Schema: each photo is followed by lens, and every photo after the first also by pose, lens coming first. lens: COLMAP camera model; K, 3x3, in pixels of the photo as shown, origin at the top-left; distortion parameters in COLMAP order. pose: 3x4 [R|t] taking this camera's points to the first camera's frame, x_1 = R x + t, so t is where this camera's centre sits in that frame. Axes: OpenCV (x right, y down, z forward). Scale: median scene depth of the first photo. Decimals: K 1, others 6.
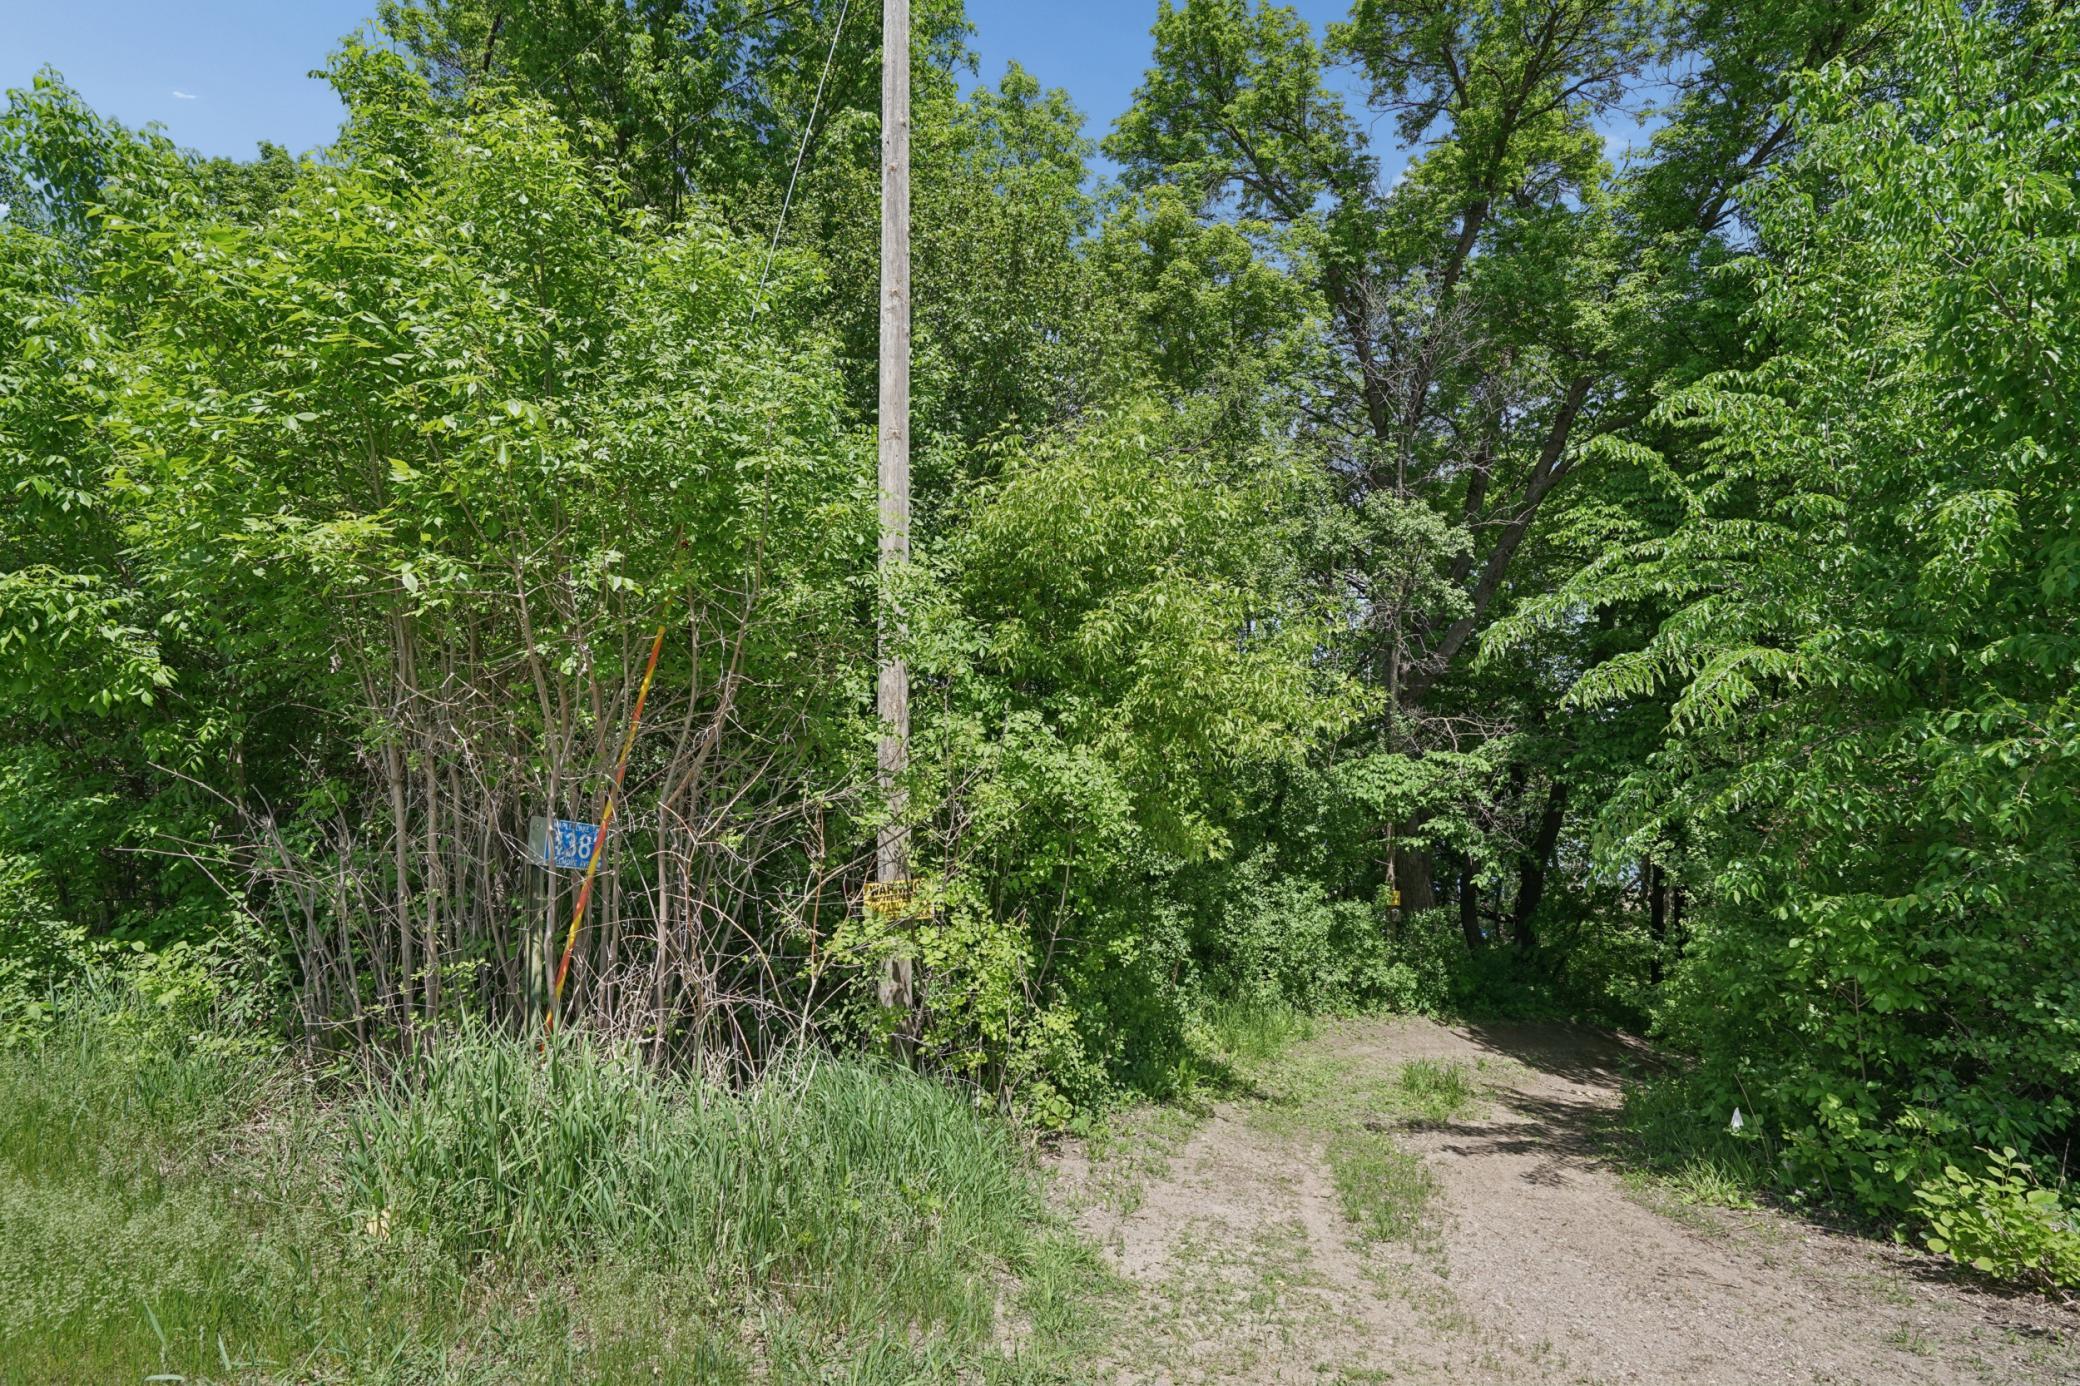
lens RADIAL K [[961.4, 0, 1200.3], [0, 961.4, 689.4], [0, 0, 1]] dist [-0.037495, 0.008725]
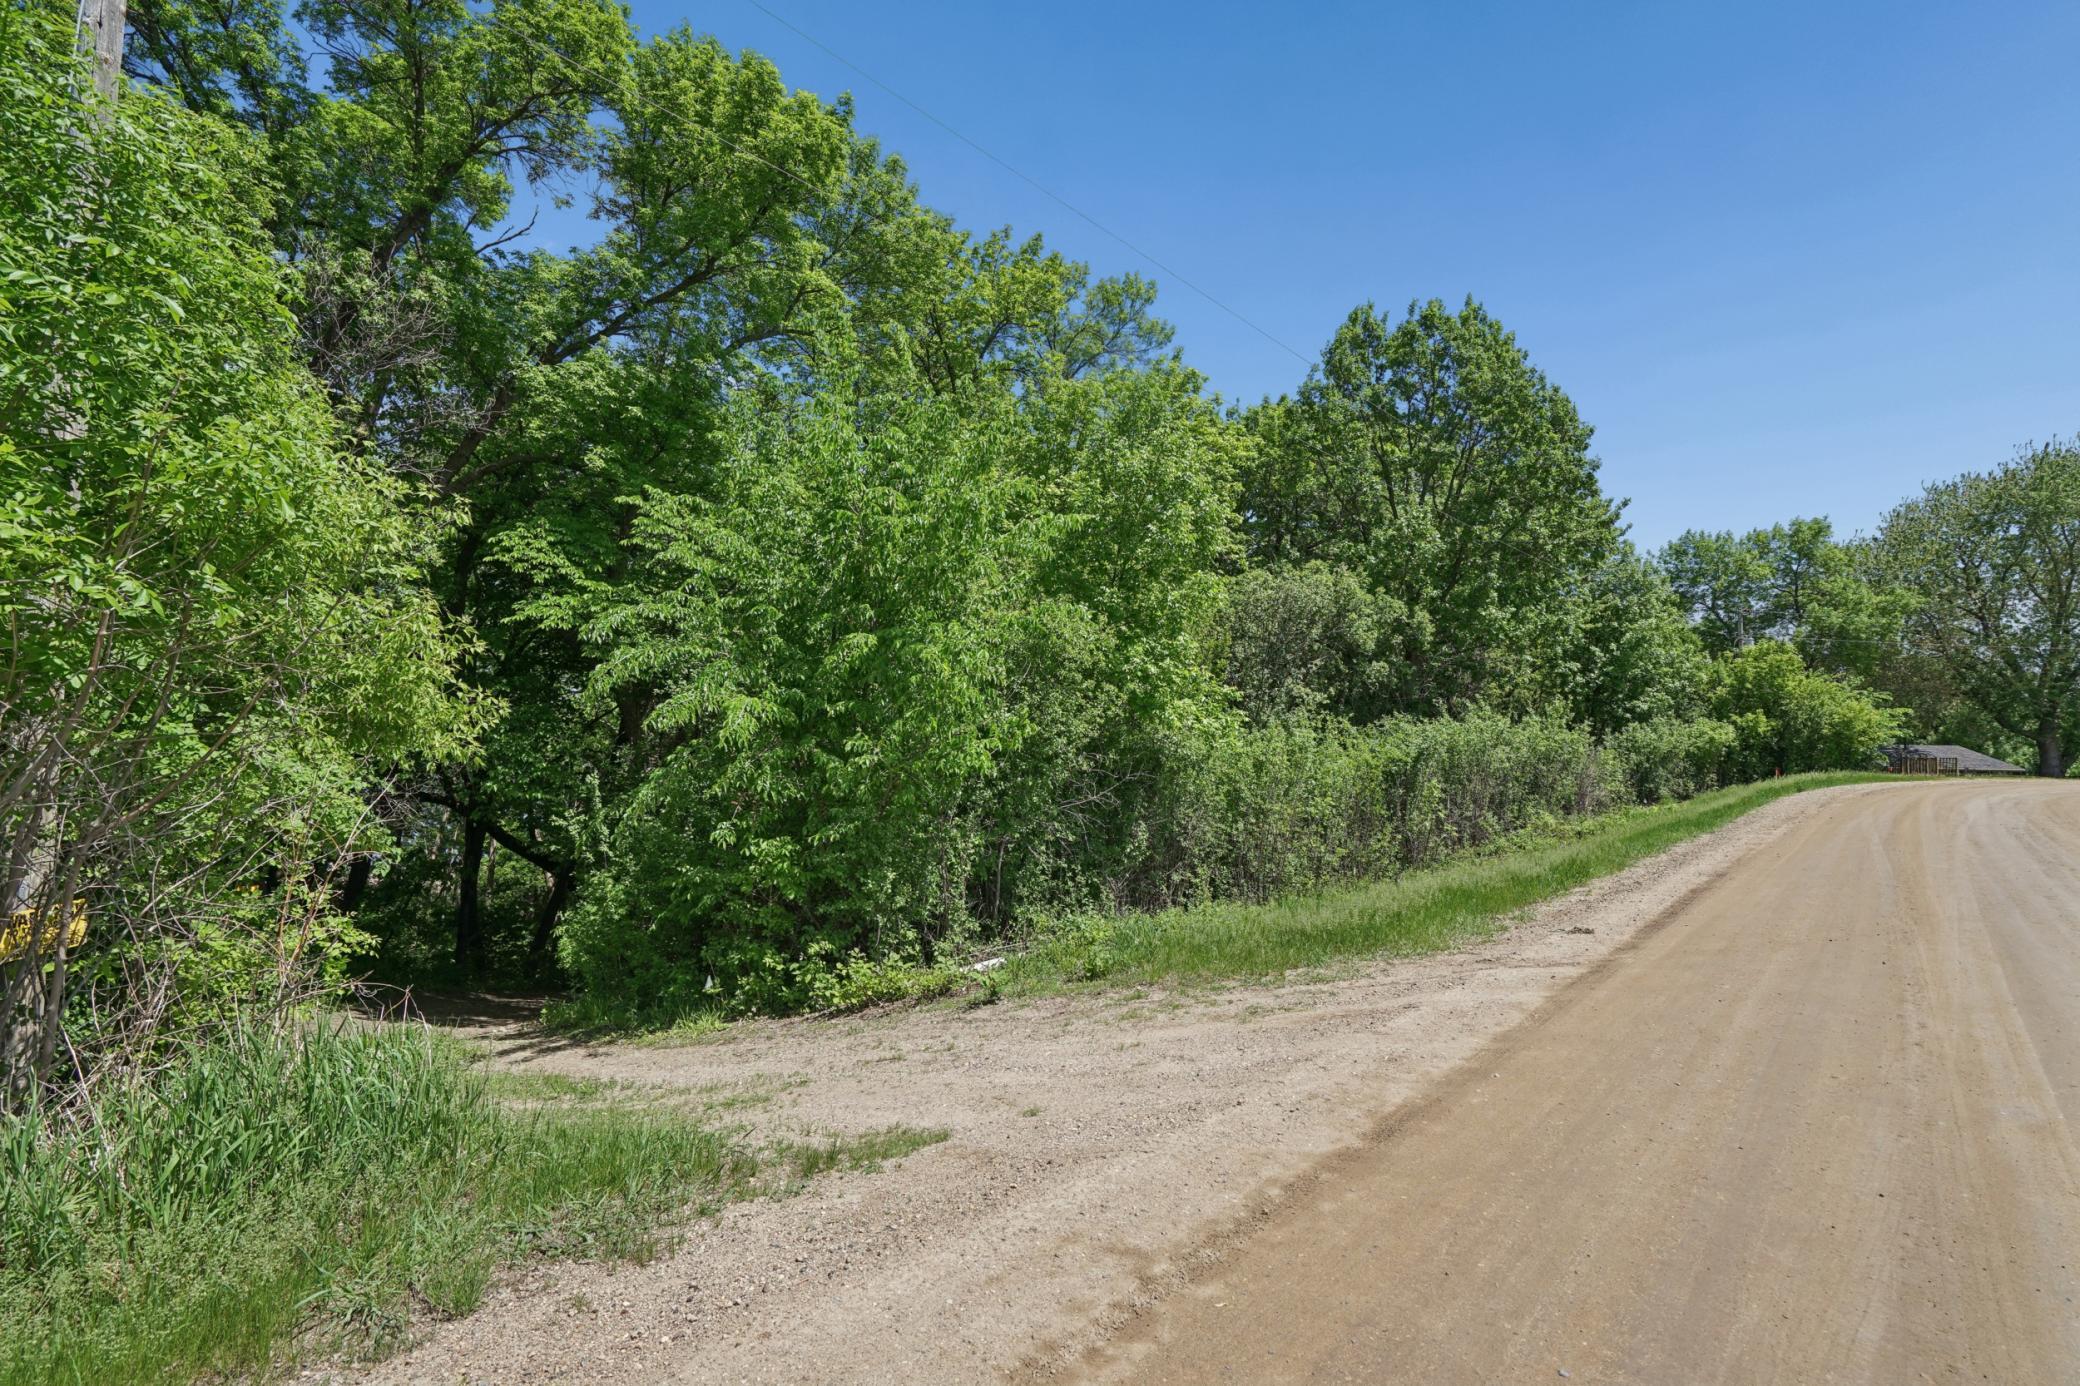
lens RADIAL K [[961.4, 0, 1054.5], [0, 961.4, 693.1], [0, 0, 1]] dist [-0.037495, 0.008725]
pose [[0.365150, 0.053446, 0.929413, -0.478347], [-0.084845, 0.996106, -0.023947, -0.033107], [-0.927074, -0.070112, 0.368263, -0.076635]]
